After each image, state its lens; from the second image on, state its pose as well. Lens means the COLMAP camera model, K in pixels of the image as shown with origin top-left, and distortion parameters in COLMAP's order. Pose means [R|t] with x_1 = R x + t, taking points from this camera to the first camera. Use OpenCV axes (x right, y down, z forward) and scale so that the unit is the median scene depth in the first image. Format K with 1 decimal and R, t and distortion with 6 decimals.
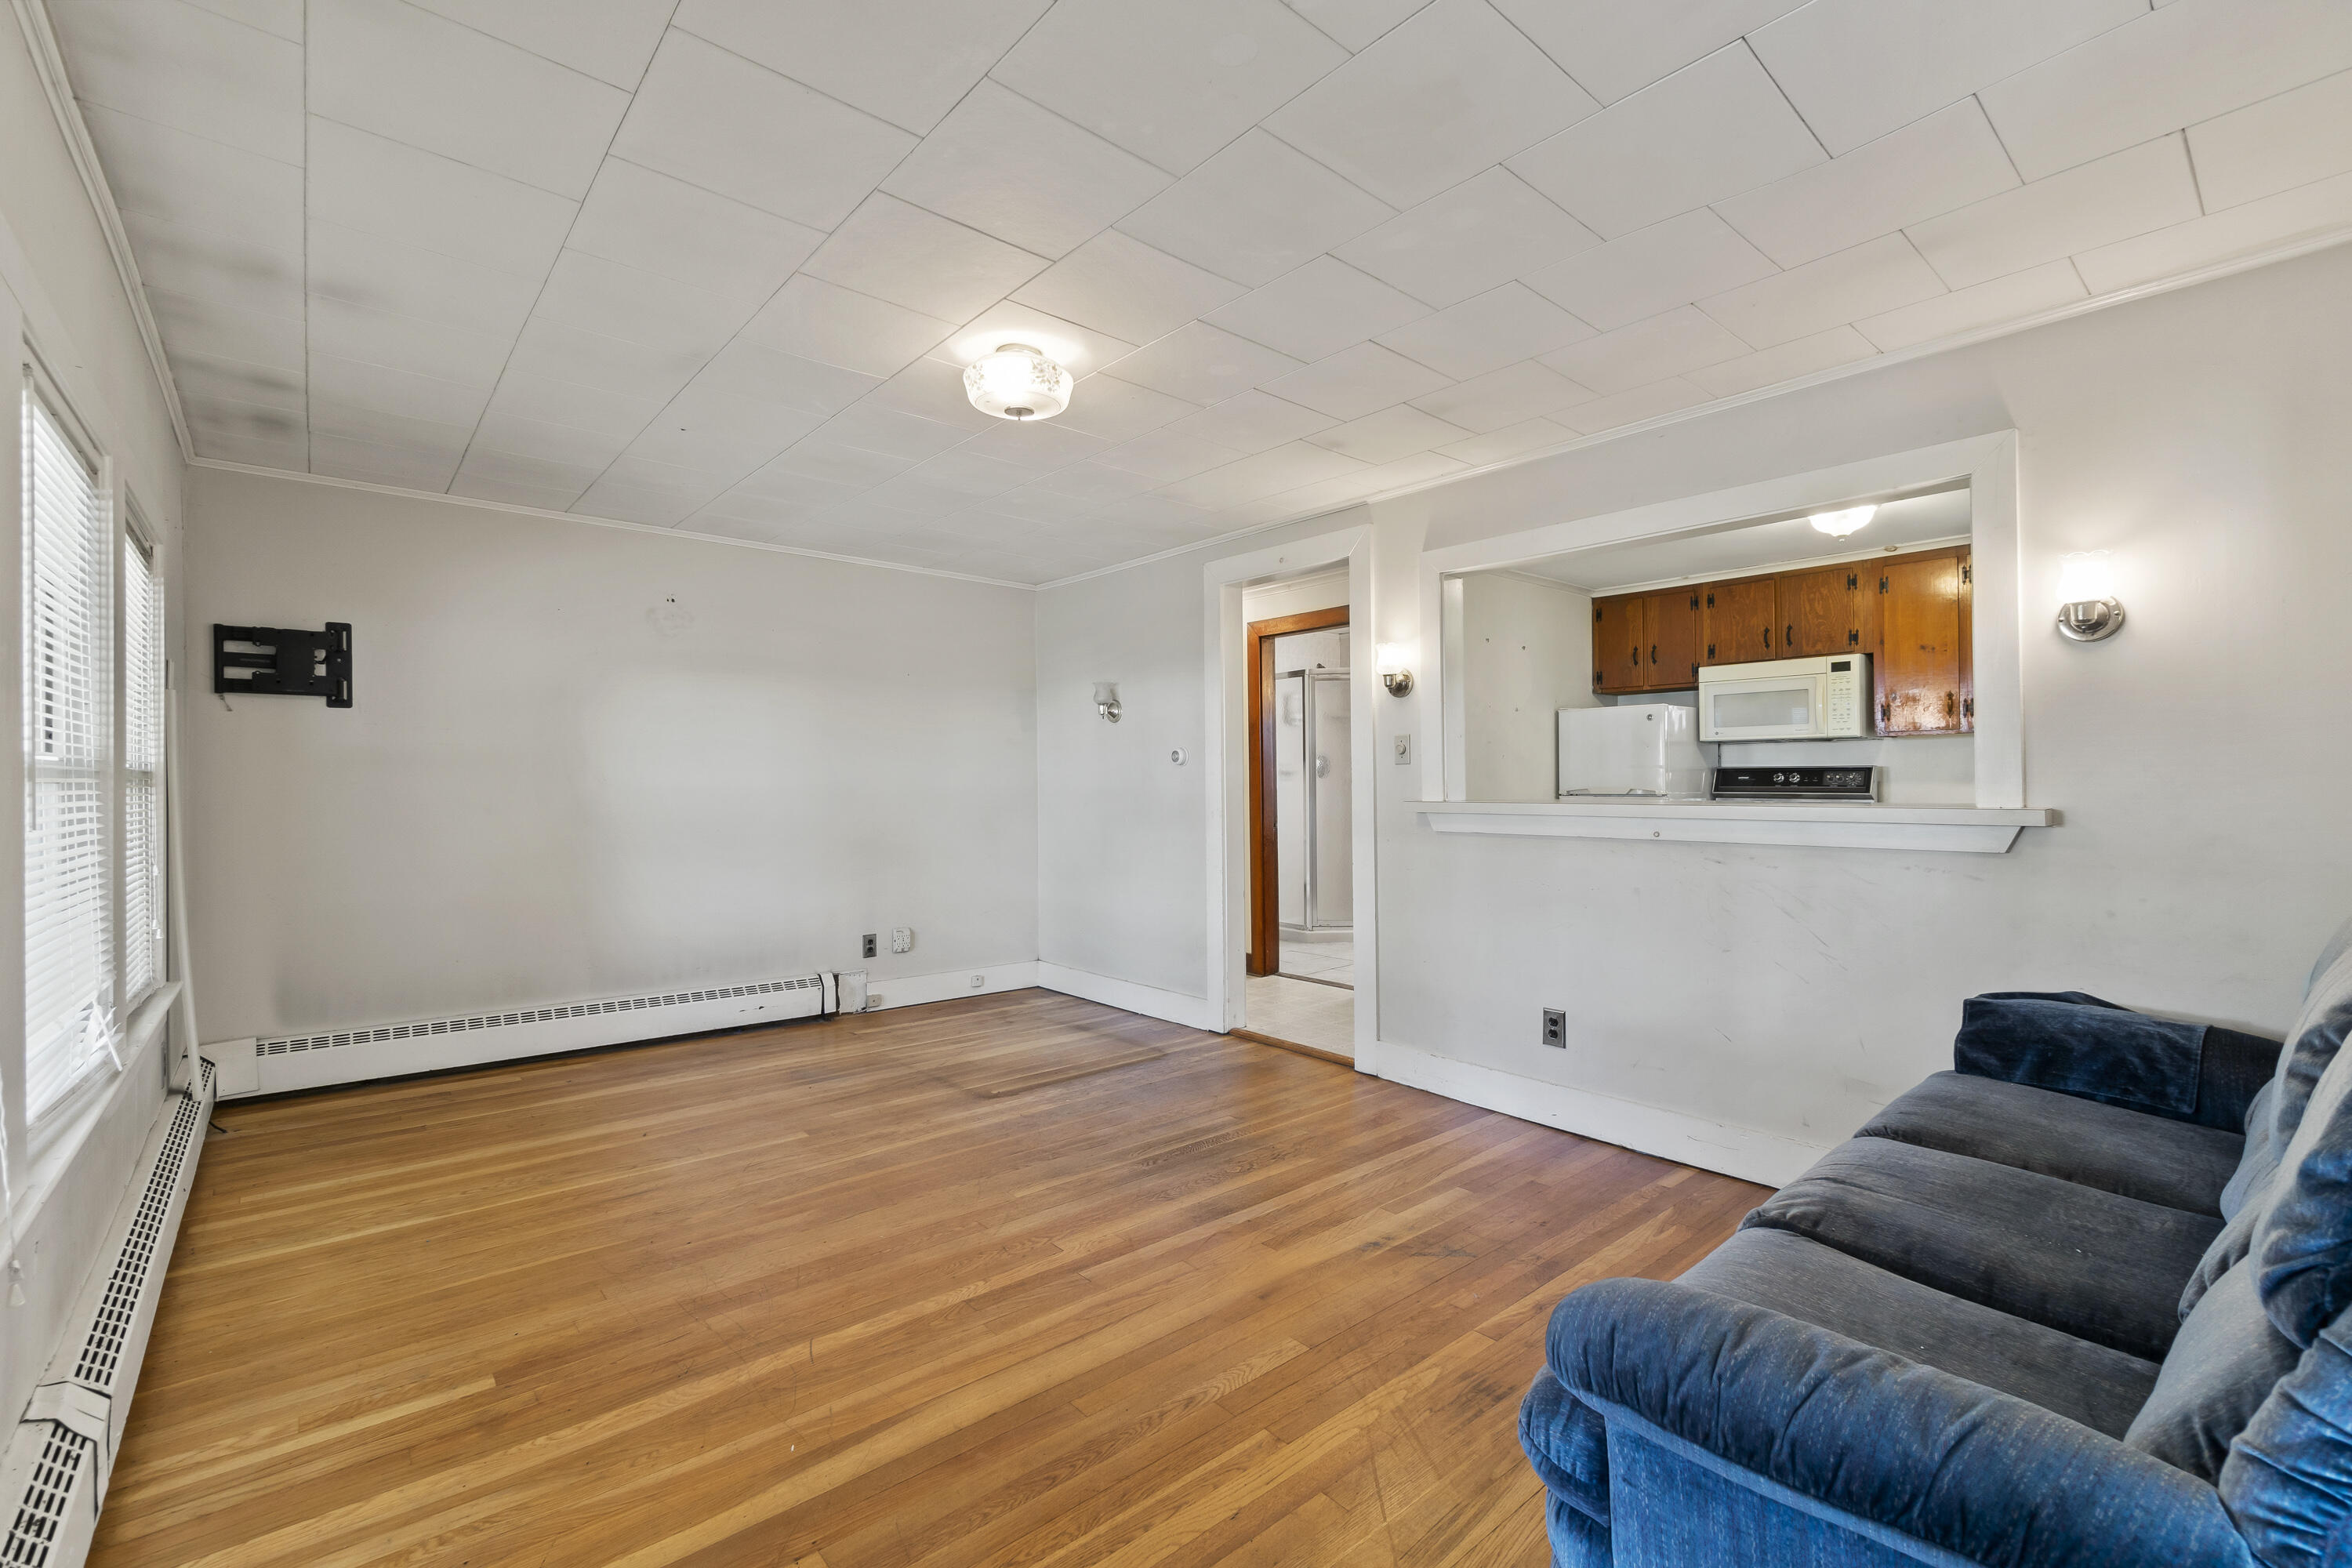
lens RADIAL K [[1021.6, 0, 1173.3], [0, 1021.6, 780.3], [0, 0, 1]] dist [-0.004862, 0.000397]
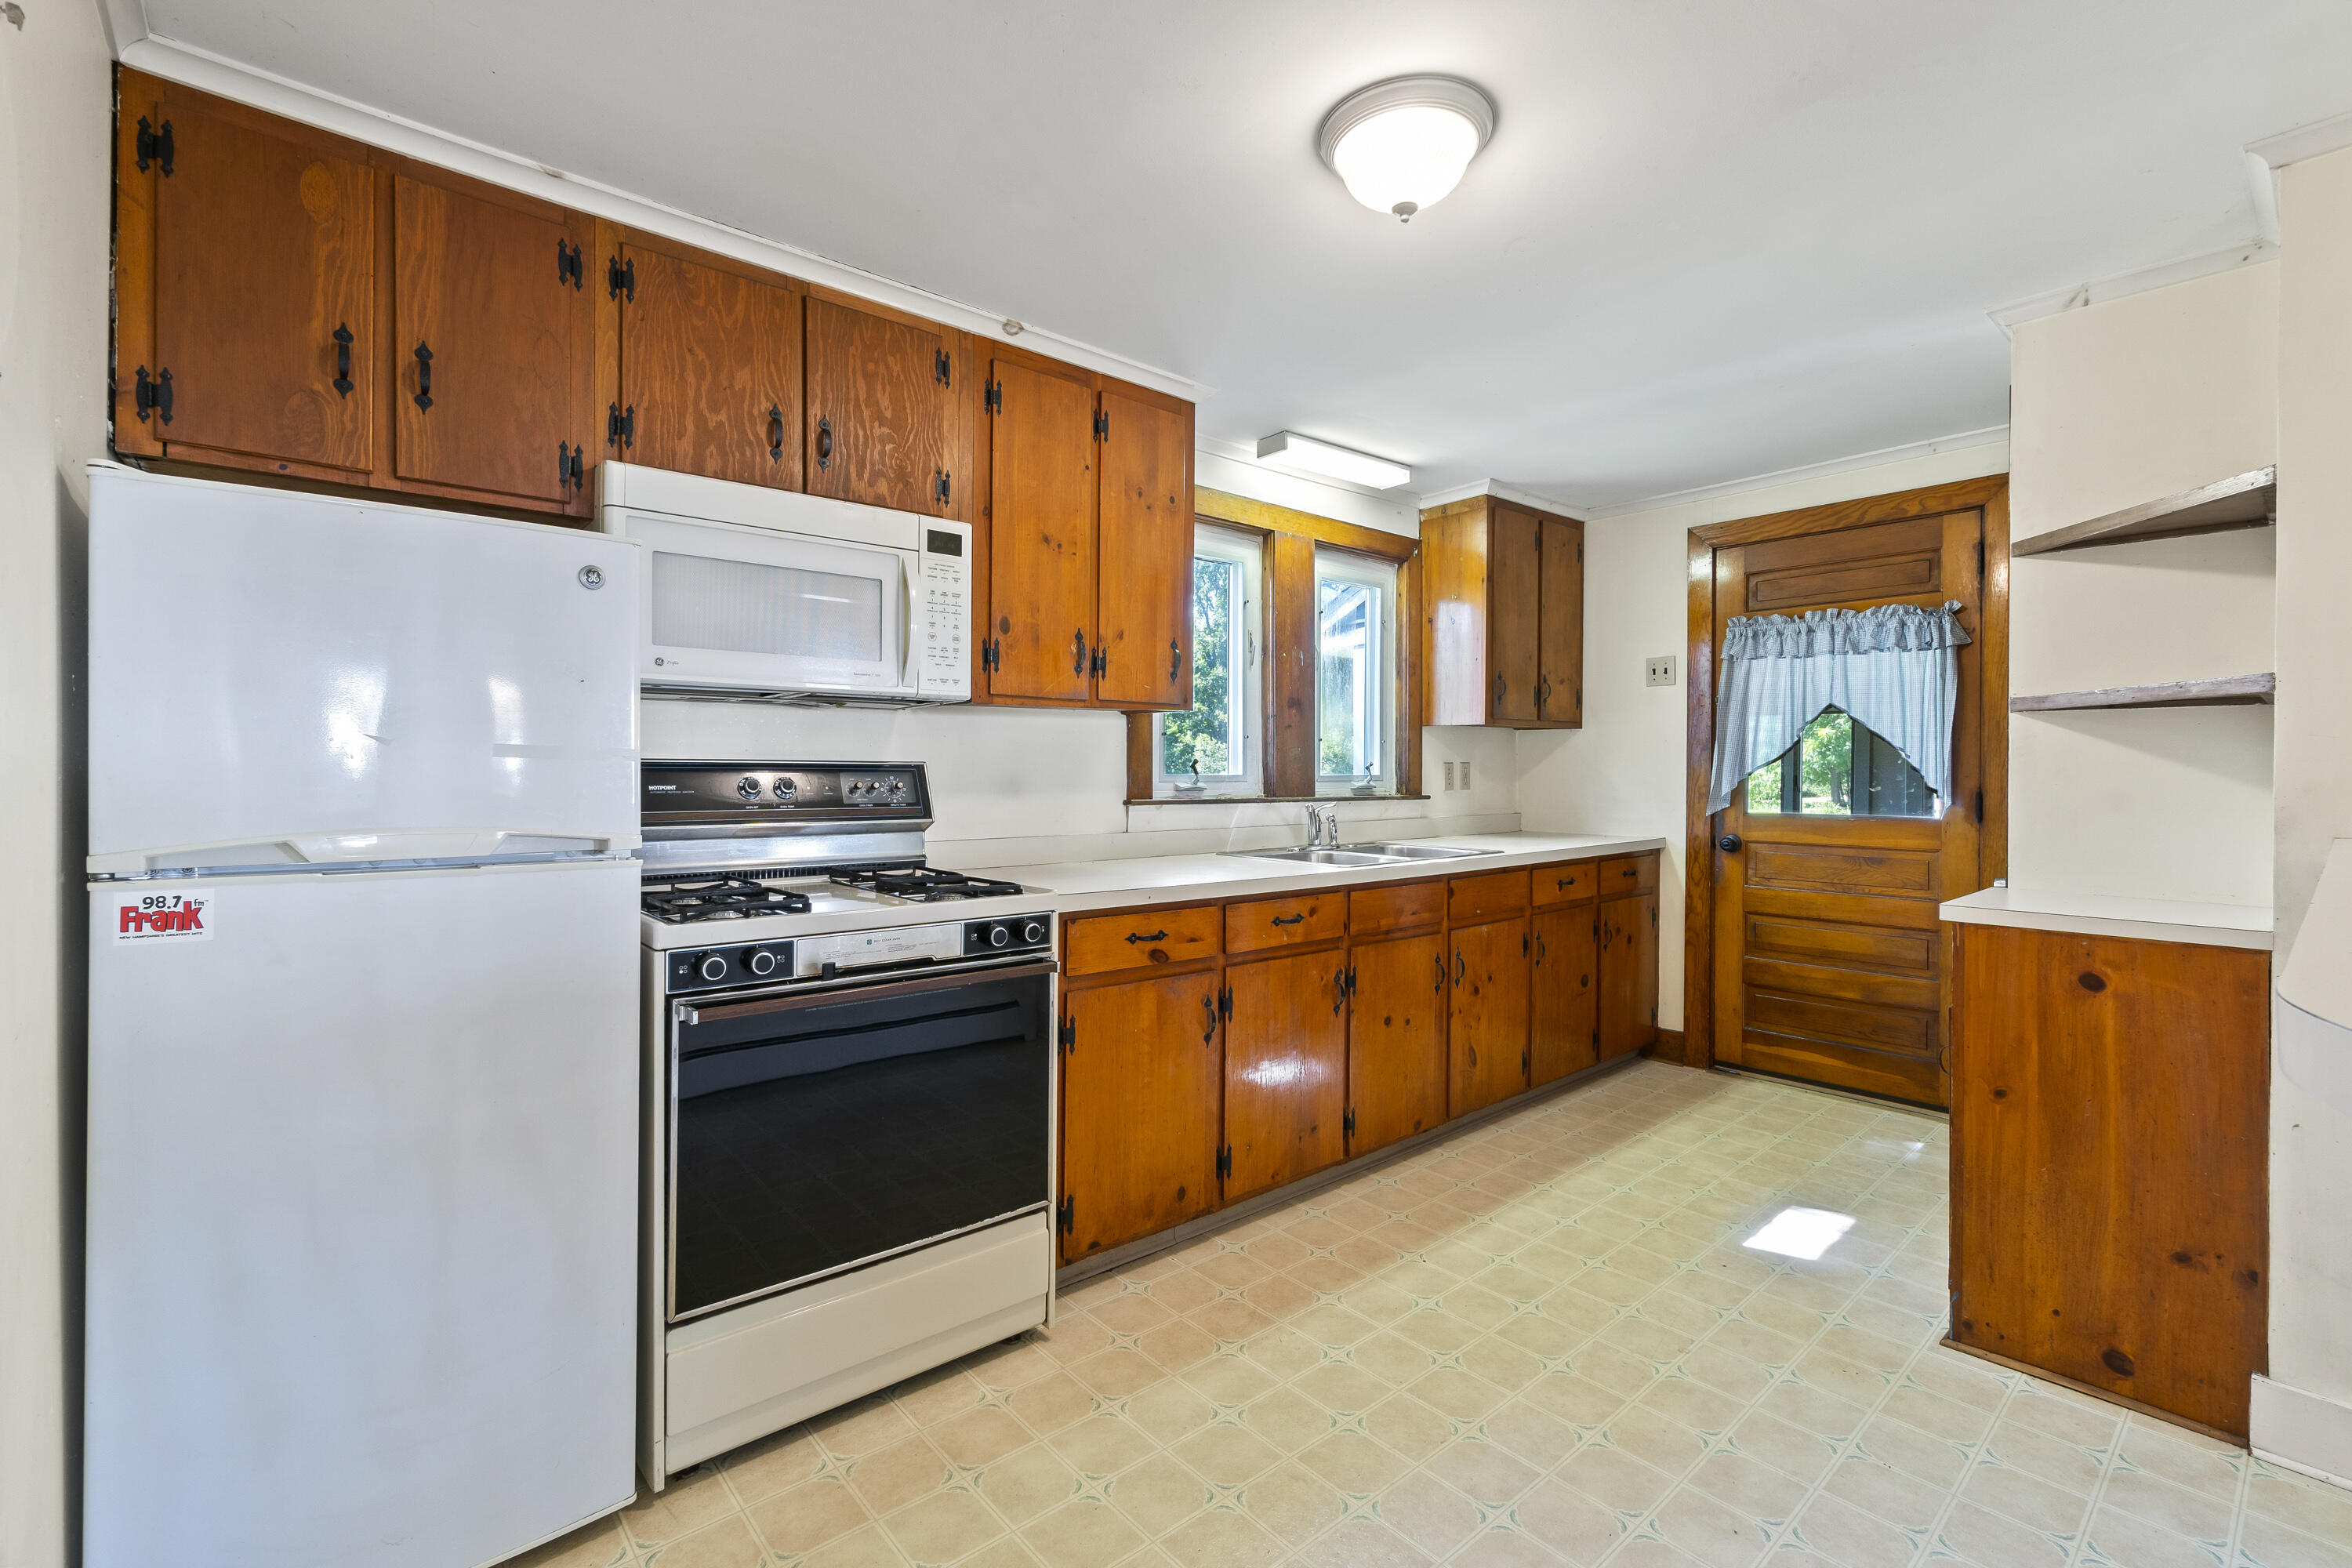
lens RADIAL K [[1021.6, 0, 1164.0], [0, 1021.6, 775.2], [0, 0, 1]] dist [-0.004862, 0.000397]
pose [[0.006415, -0.000766, 0.999979, 0.277511], [-0.003176, 0.999995, 0.000786, -0.012627], [-0.999974, -0.003181, 0.006413, 1.236821]]
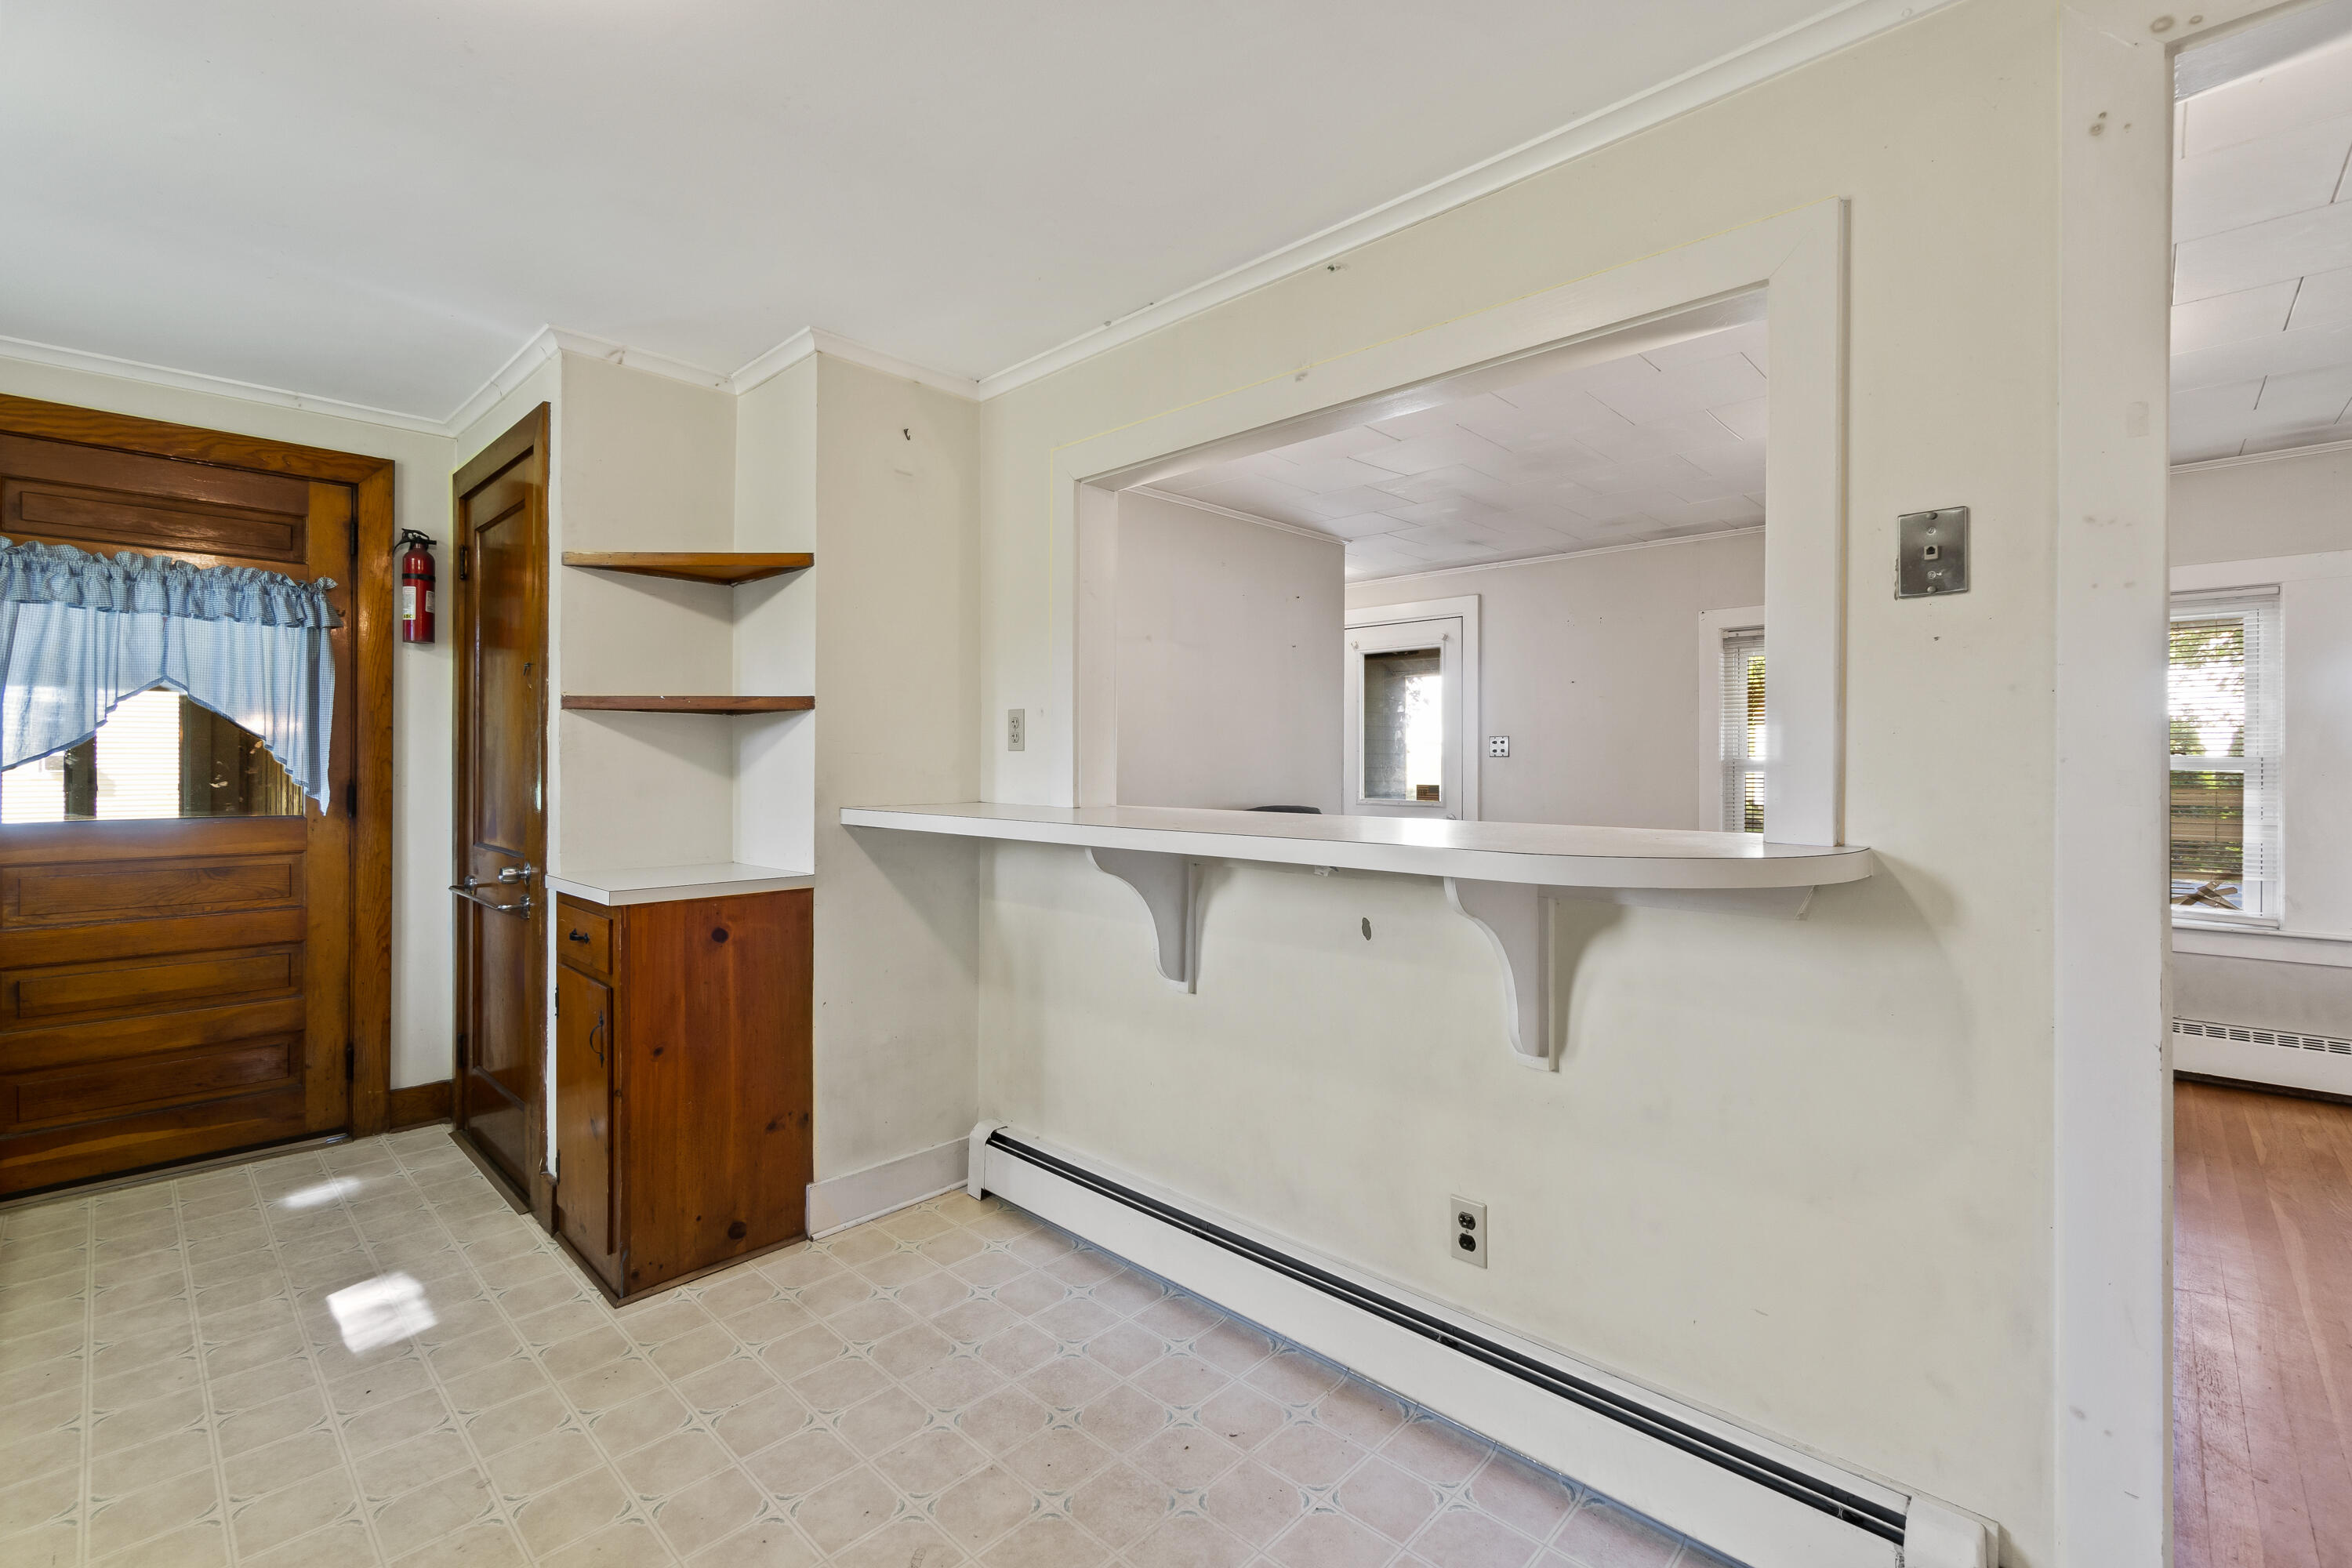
lens RADIAL K [[1021.6, 0, 1159.9], [0, 1021.6, 765.0], [0, 0, 1]] dist [-0.004862, 0.000397]
pose [[-0.995375, 0.001706, -0.096055, 0.536055], [0.001763, 0.999998, -0.000506, -0.014278], [0.096054, -0.000673, -0.995376, 1.401547]]
